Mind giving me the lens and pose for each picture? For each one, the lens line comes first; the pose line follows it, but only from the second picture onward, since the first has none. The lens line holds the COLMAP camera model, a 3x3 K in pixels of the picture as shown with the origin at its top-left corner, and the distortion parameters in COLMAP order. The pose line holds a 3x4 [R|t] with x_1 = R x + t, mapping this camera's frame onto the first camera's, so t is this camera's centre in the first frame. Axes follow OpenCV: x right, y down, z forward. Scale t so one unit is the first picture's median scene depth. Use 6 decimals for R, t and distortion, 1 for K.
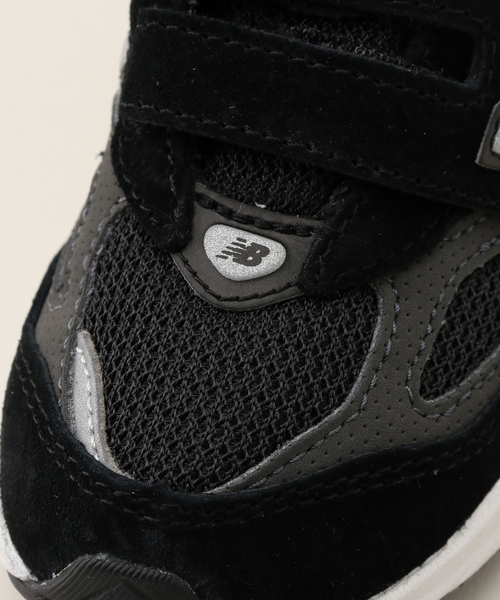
lens RADIAL K [[2114.7, 0, 250.0], [0, 2114.7, 300.0], [0, 0, 1]] dist [0.161246, 1.141471]
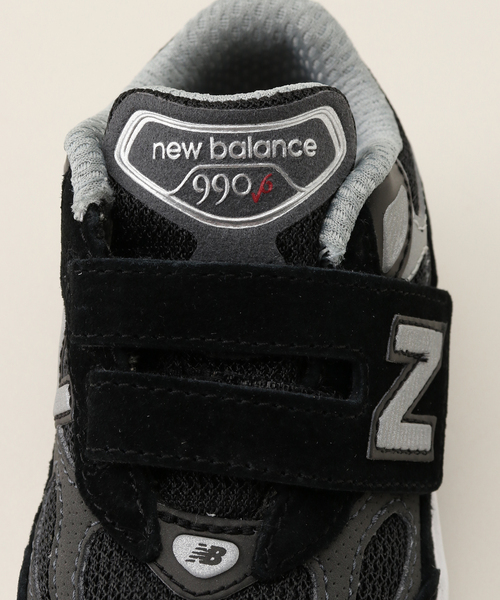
lens RADIAL K [[2114.7, 0, 250.0], [0, 2114.7, 300.0], [0, 0, 1]] dist [0.161246, 1.141471]
pose [[0.968291, -0.119813, 0.219219, -0.236643], [0.134130, 0.989621, -0.051579, -0.103846], [-0.210764, 0.079347, 0.974311, -0.256008]]
